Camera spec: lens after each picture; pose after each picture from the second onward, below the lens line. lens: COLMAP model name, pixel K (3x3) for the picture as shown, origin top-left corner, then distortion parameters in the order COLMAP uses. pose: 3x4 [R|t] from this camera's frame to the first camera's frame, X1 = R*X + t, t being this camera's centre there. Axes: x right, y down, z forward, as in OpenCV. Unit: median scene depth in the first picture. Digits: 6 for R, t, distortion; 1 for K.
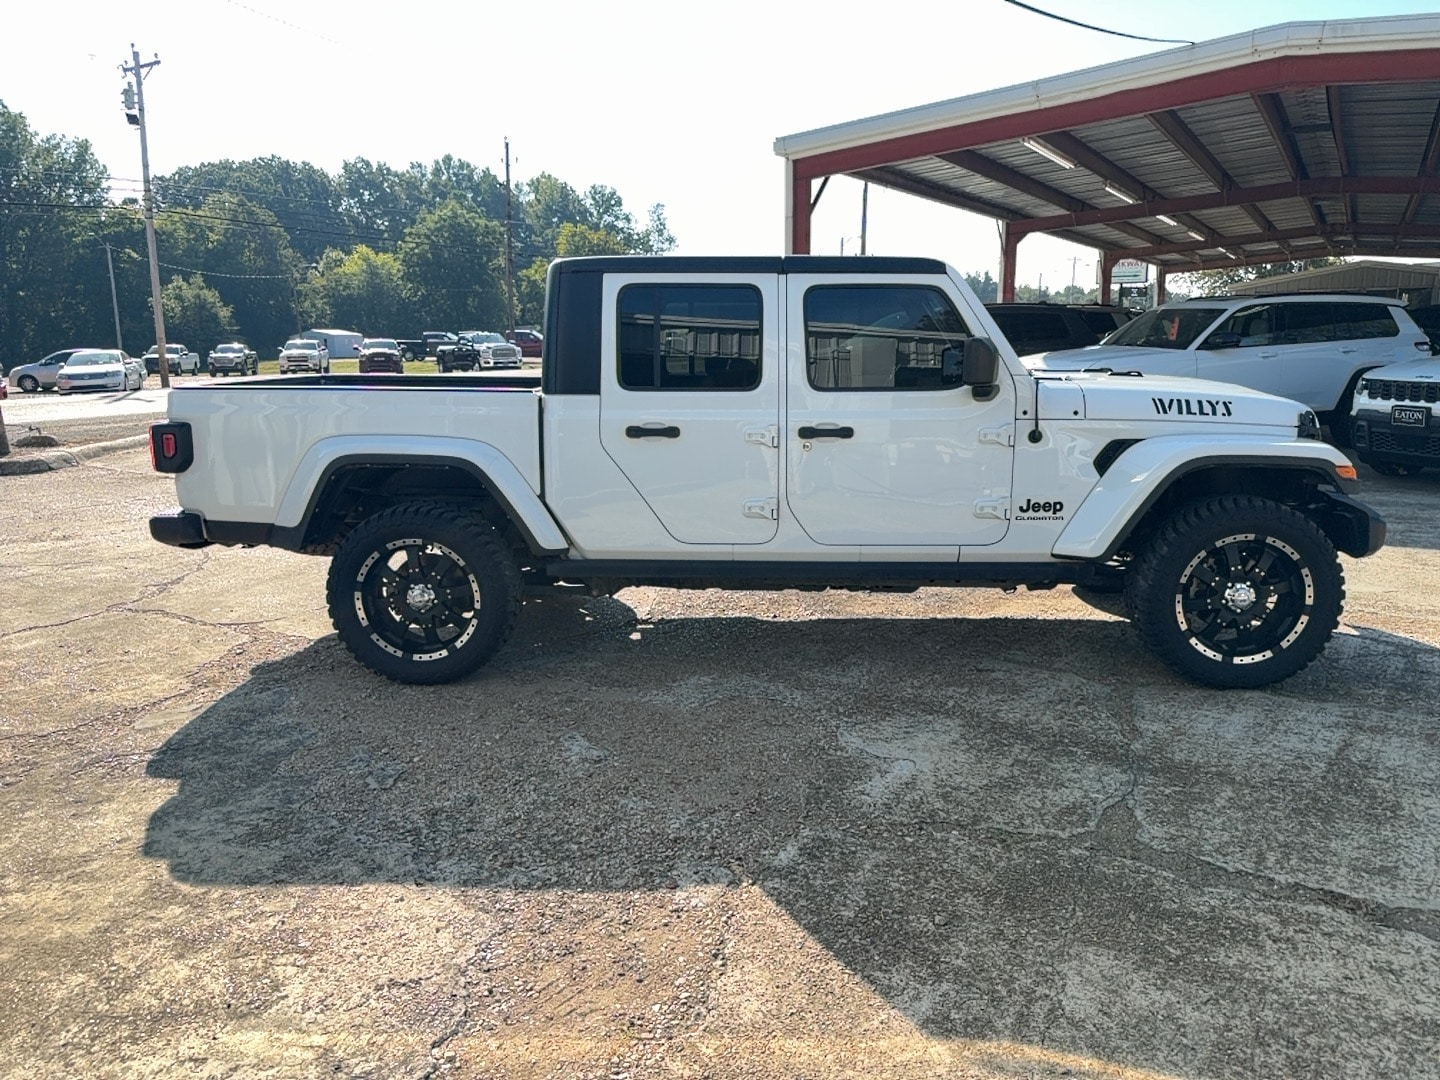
lens RADIAL K [[1011.0, 0, 720.0], [0, 1011.0, 540.0], [0, 0, 1]] dist [0.050315, -0.072227]
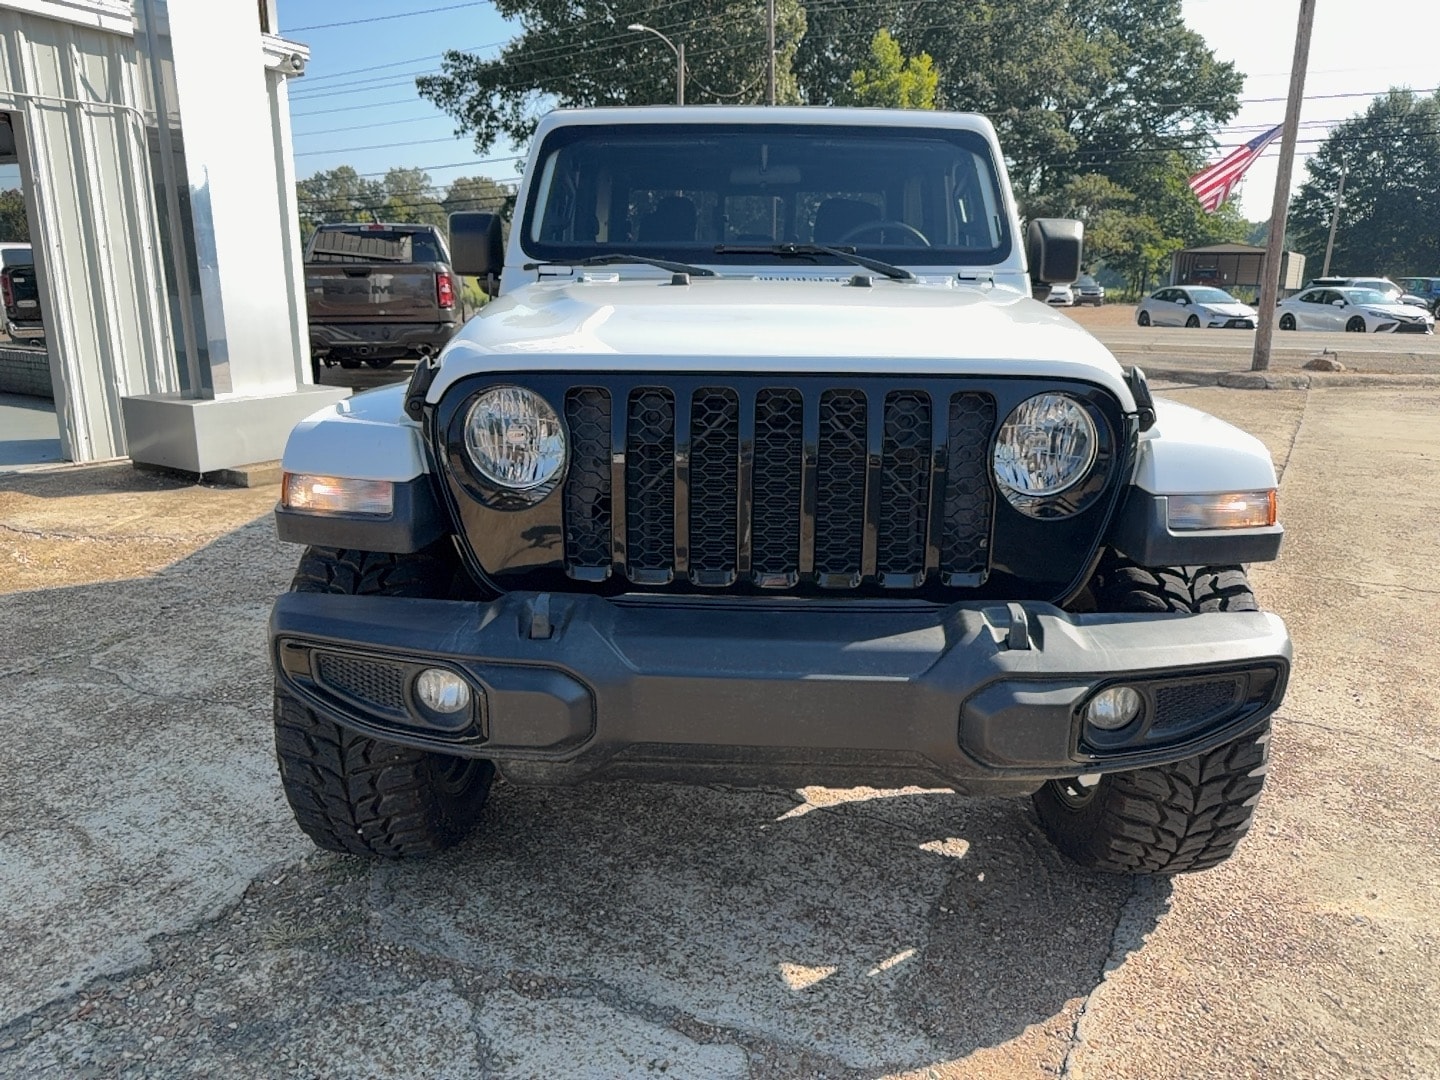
lens RADIAL K [[1025.9, 0, 723.9], [0, 1025.9, 538.5], [0, 0, 1]] dist [-0.005479, 0.002401]
pose [[0.048247, 0.262633, -0.963689, 0.978865], [-0.209187, 0.946073, 0.247359, -0.180292], [0.976685, 0.189657, 0.100585, 1.050230]]
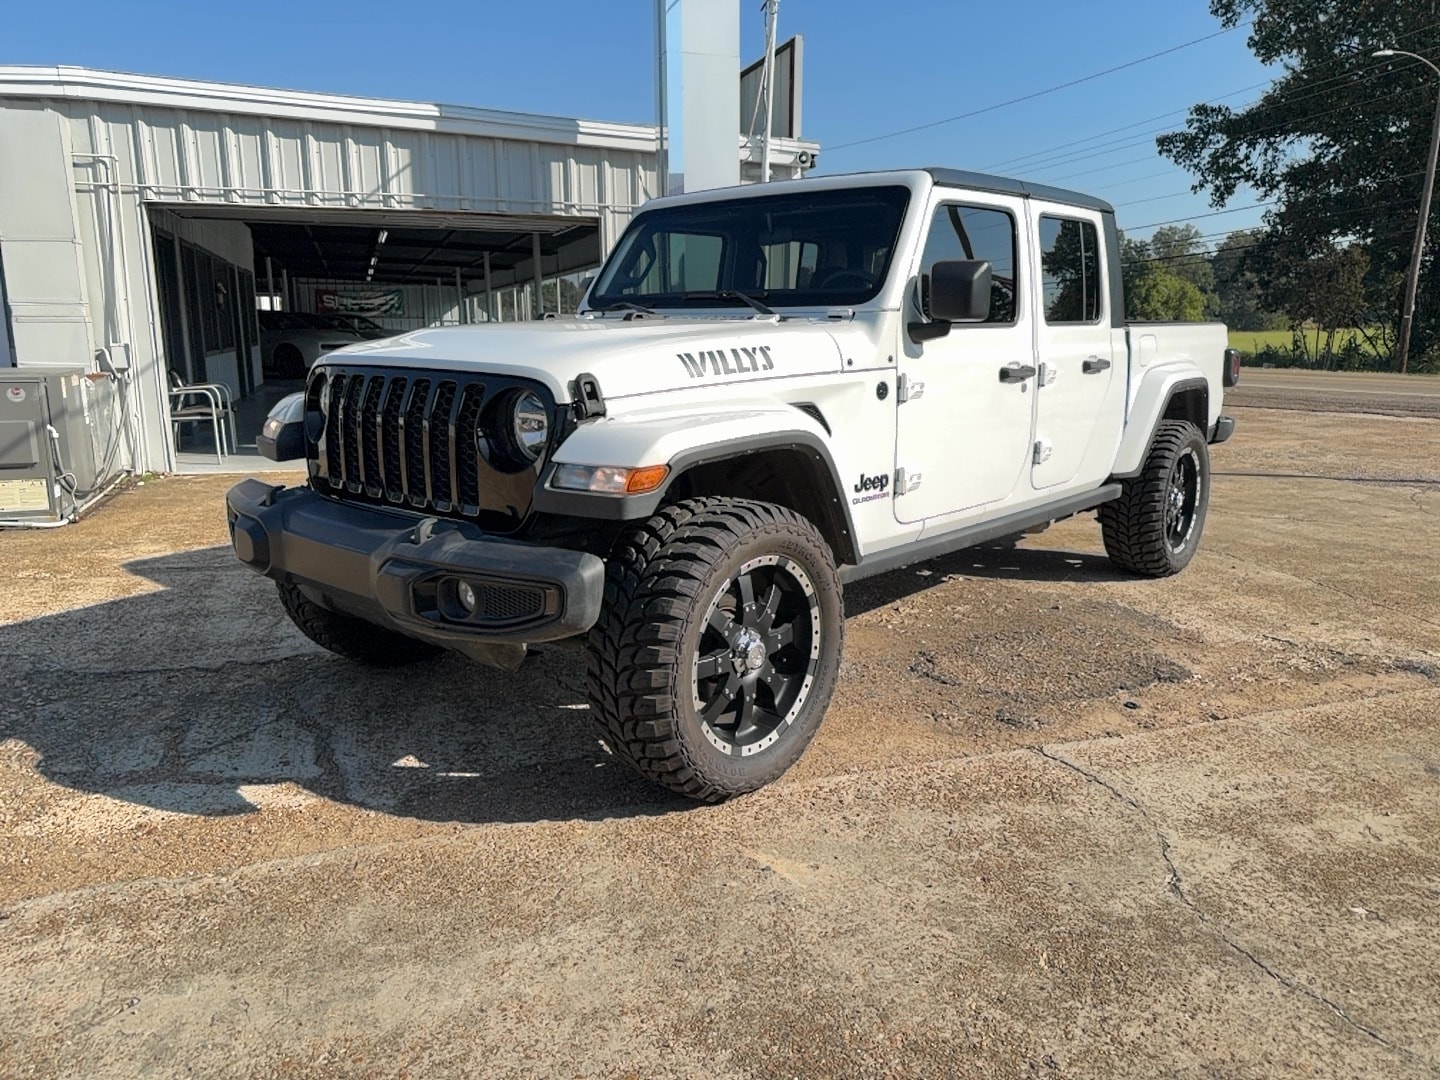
lens RADIAL K [[1023.0, 0, 721.7], [0, 1023.0, 533.9], [0, 0, 1]] dist [0.020165, -0.029469]
pose [[-0.602309, 0.167251, -0.780545, 0.982561], [-0.156263, 0.934184, 0.320753, -0.287424], [0.782819, 0.315163, -0.536532, 1.627964]]
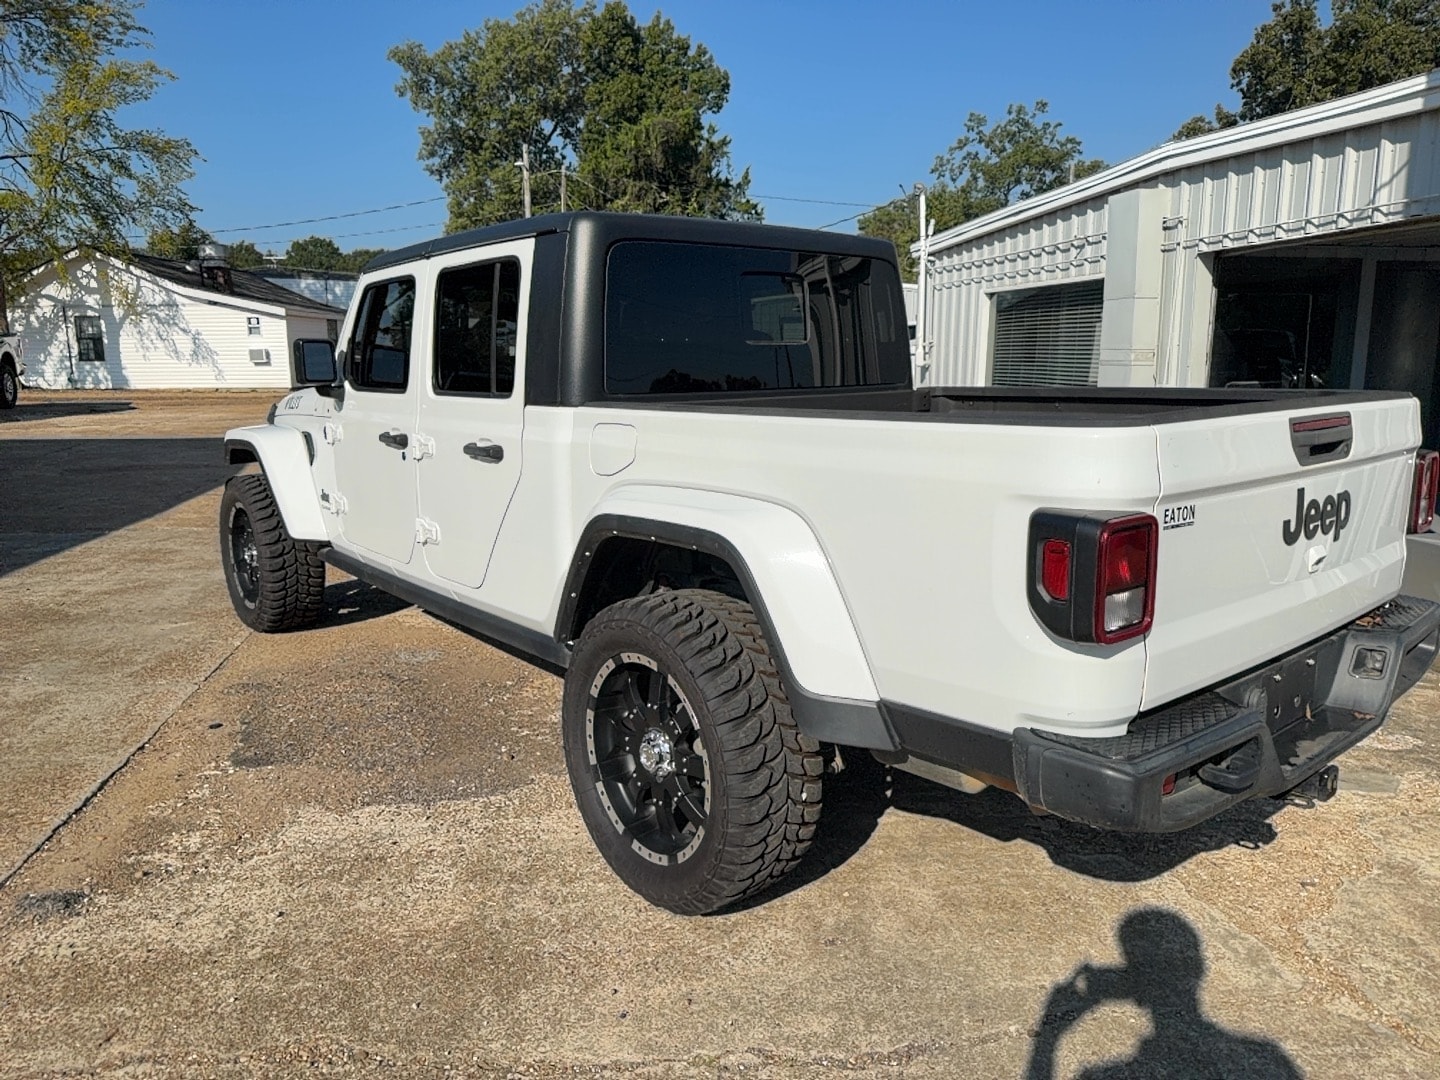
lens RADIAL K [[1023.0, 0, 721.7], [0, 1023.0, 533.9], [0, 0, 1]] dist [0.020165, -0.029469]
pose [[-0.691739, -0.110620, 0.713625, -0.701471], [0.157715, 0.941201, 0.298775, -0.314875], [-0.704715, 0.319224, -0.633619, 1.694268]]
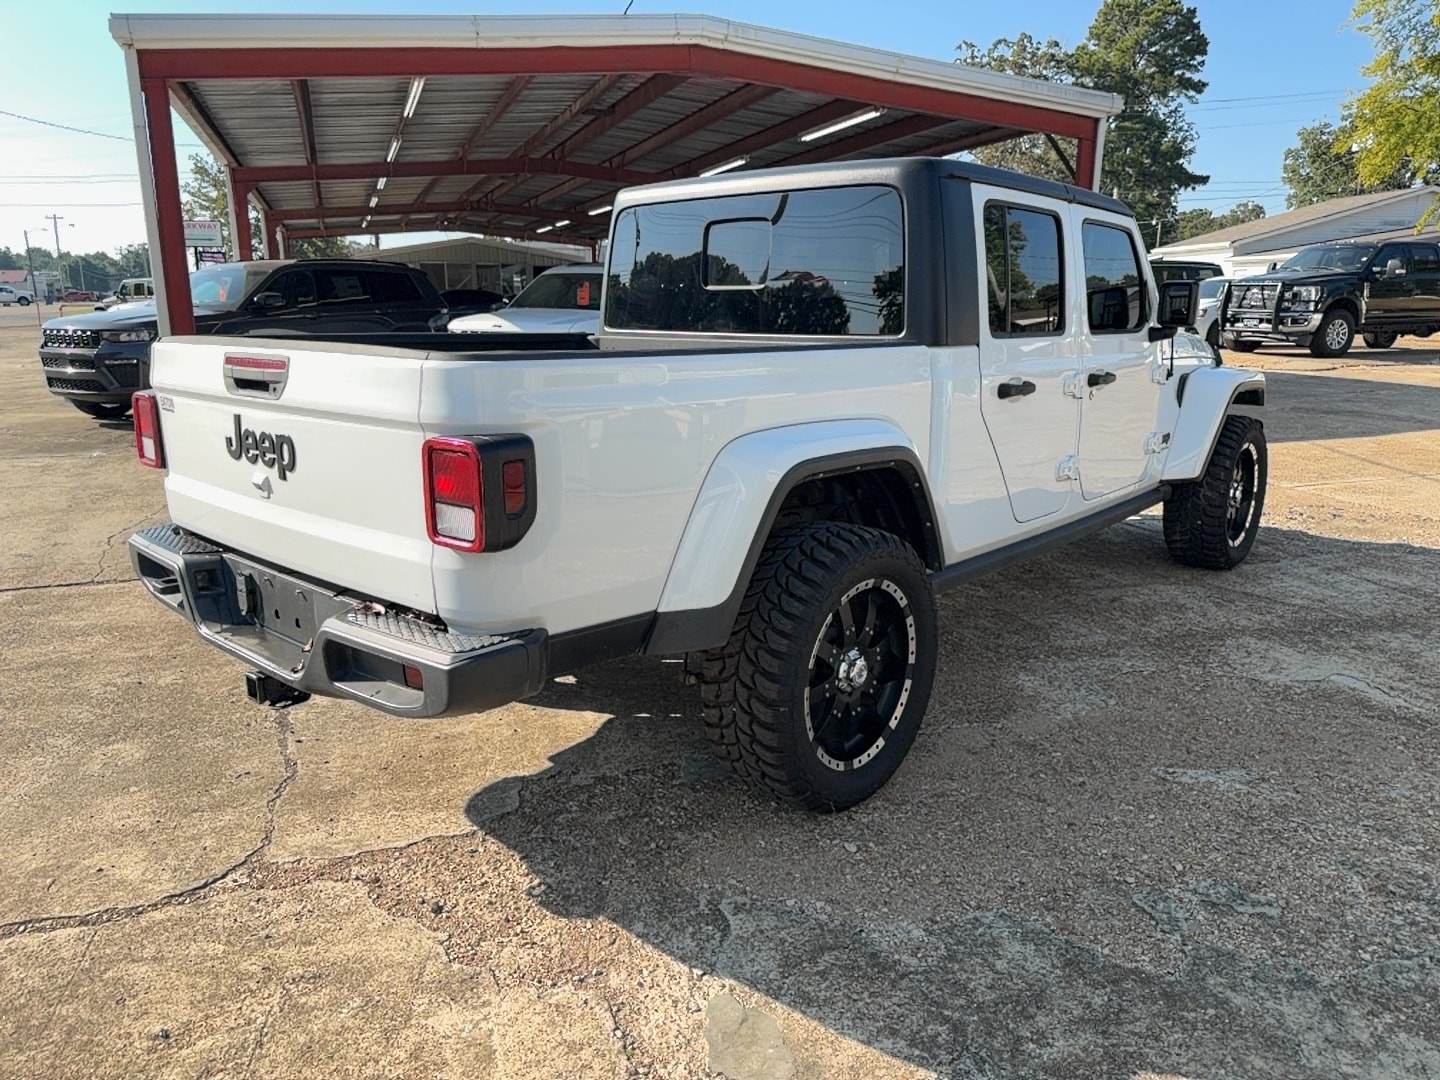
lens RADIAL K [[1023.0, 0, 721.7], [0, 1023.0, 533.9], [0, 0, 1]] dist [0.020165, -0.029469]
pose [[0.620086, -0.162801, 0.767456, -0.821342], [0.147160, 0.985005, 0.090048, -0.098171], [-0.770608, 0.057101, 0.634746, 0.646331]]
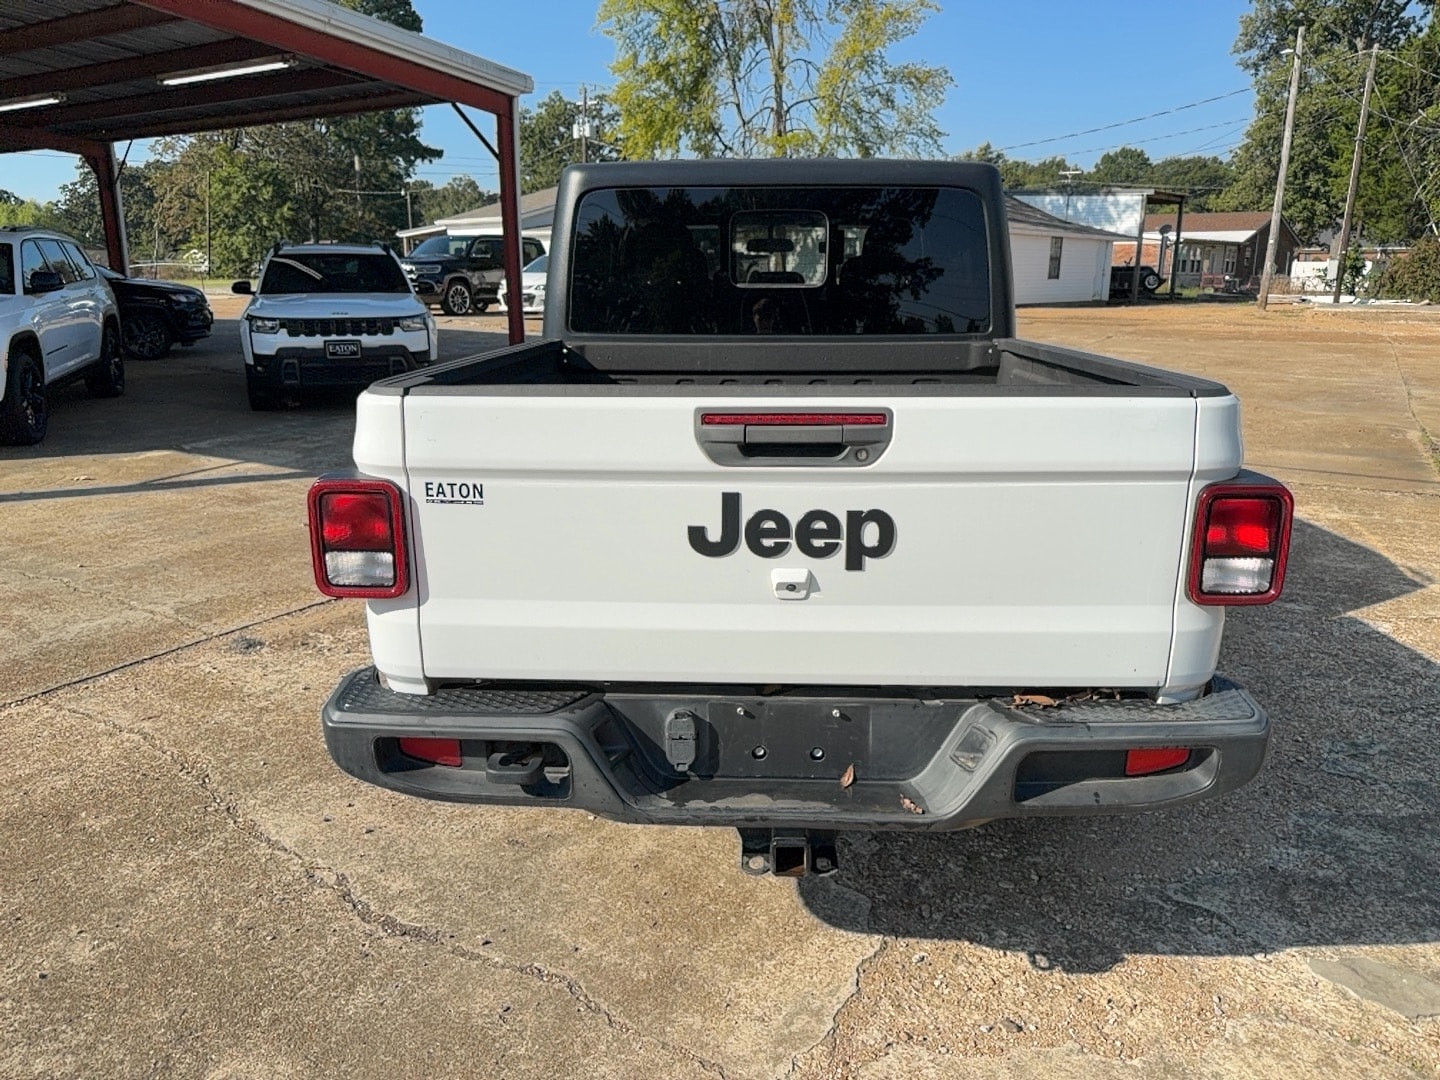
lens RADIAL K [[1029.8, 0, 718.2], [0, 1029.8, 530.7], [0, 0, 1]] dist [0.003753, -0.010222]
pose [[-0.032323, -0.235724, 0.971282, -0.931610], [0.196676, 0.951289, 0.237417, -0.231466], [-0.979936, 0.198702, 0.015613, 1.200710]]
